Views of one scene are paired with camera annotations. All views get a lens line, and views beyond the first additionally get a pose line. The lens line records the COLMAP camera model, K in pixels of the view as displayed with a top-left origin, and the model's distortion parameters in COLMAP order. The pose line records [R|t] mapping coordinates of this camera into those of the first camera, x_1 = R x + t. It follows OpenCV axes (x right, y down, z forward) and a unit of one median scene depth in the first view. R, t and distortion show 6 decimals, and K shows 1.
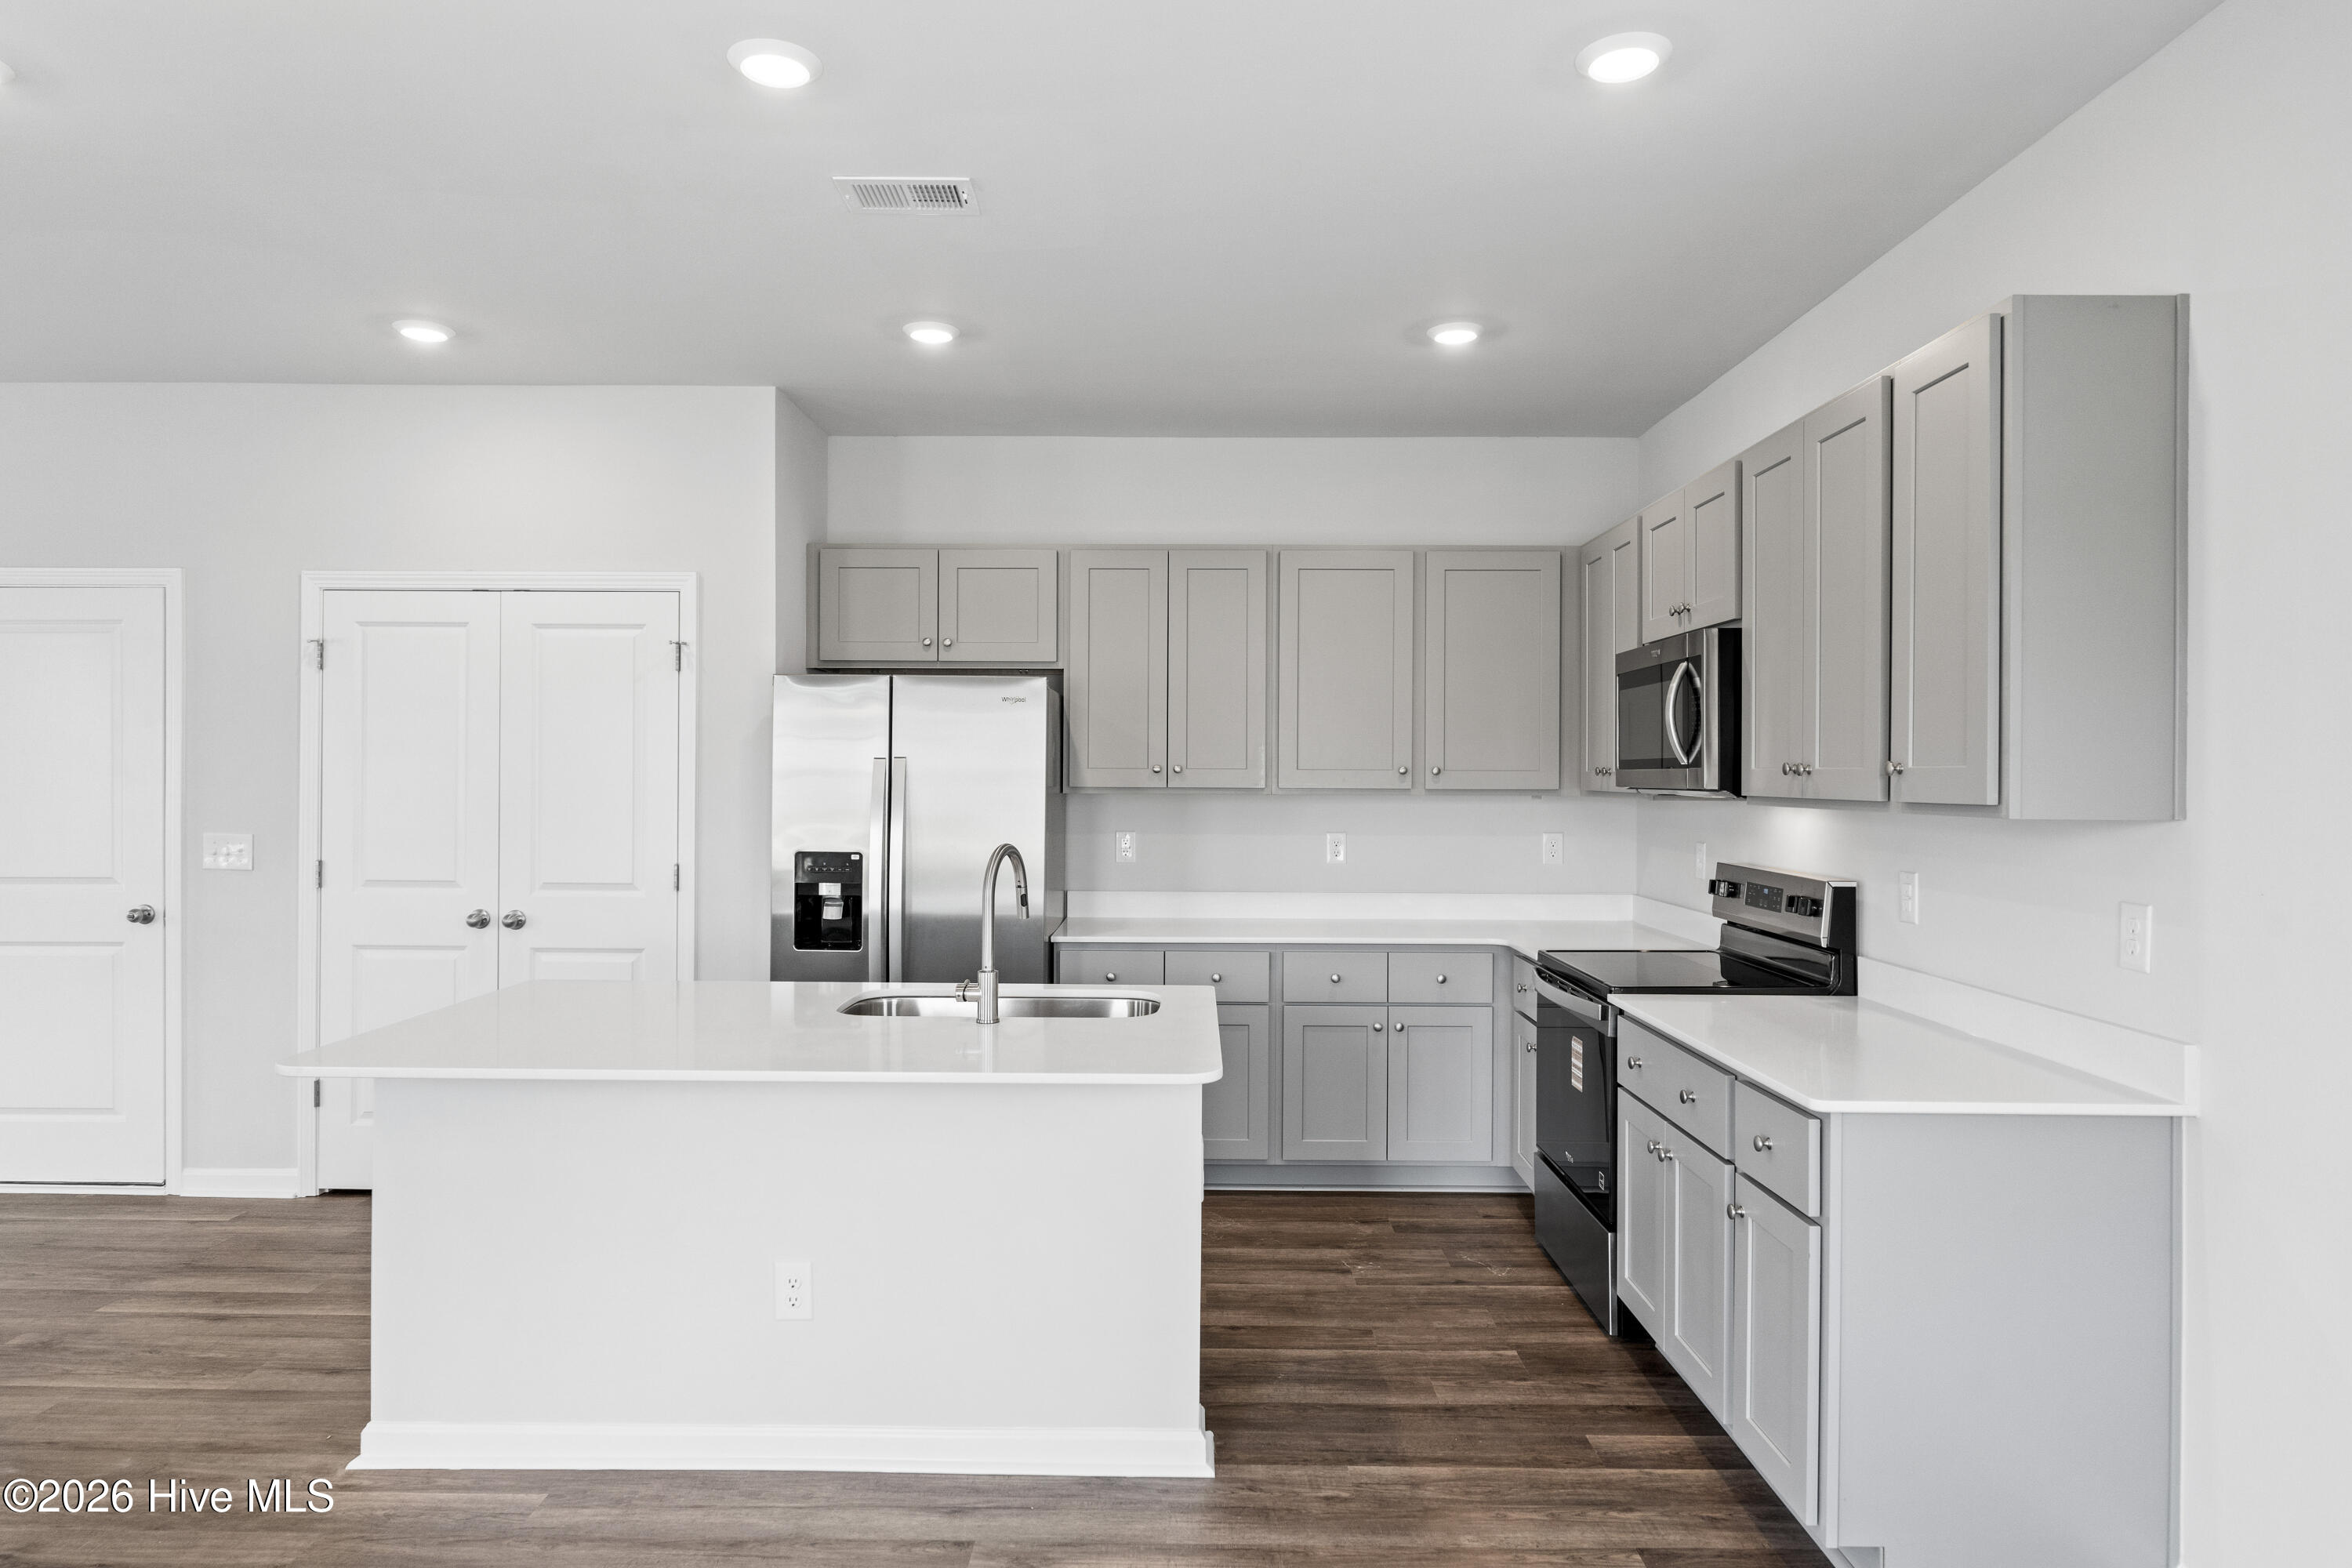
lens RADIAL K [[1376.7, 0, 1166.4], [0, 1376.7, 781.9], [0, 0, 1]] dist [0.002742, -0.000727]
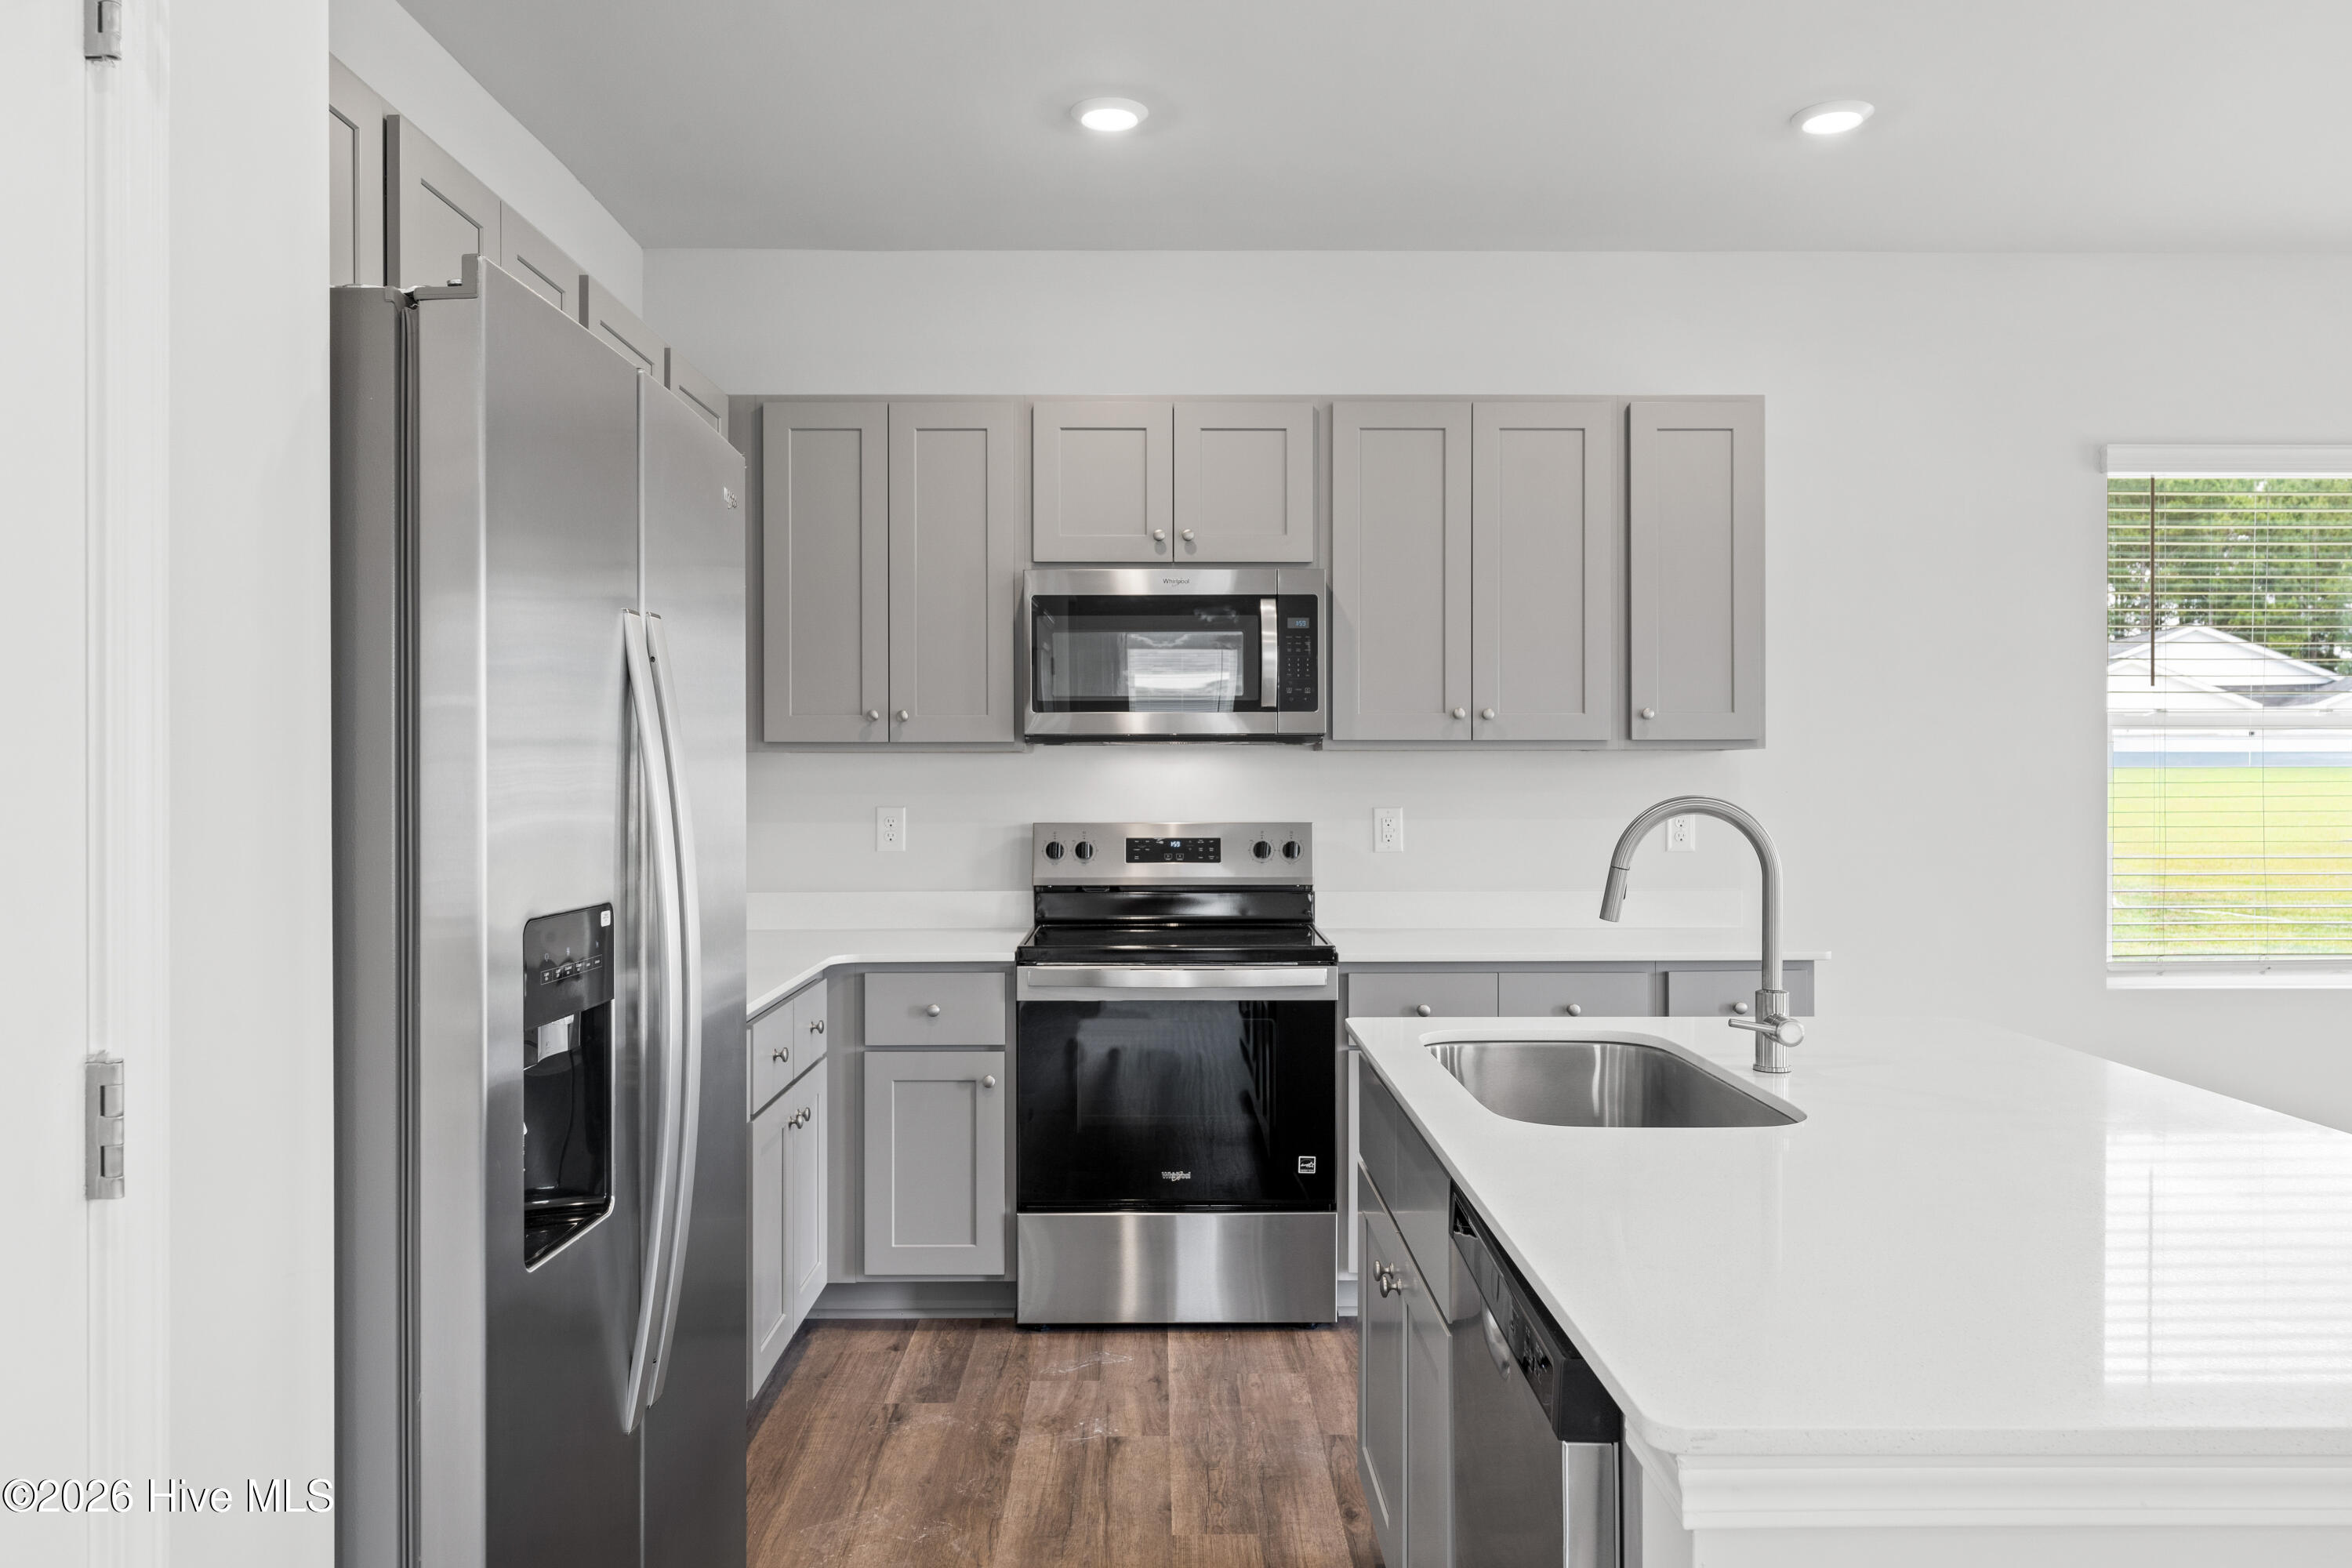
lens RADIAL K [[1700.1, 0, 1175.0], [0, 1700.1, 767.5], [0, 0, 1]] dist [-0.010077, -0.001920]
pose [[-0.027954, -0.013944, 0.999512, -0.722206], [0.001850, 0.999900, 0.014002, 0.011038], [-0.999608, 0.002241, -0.027925, 1.016136]]
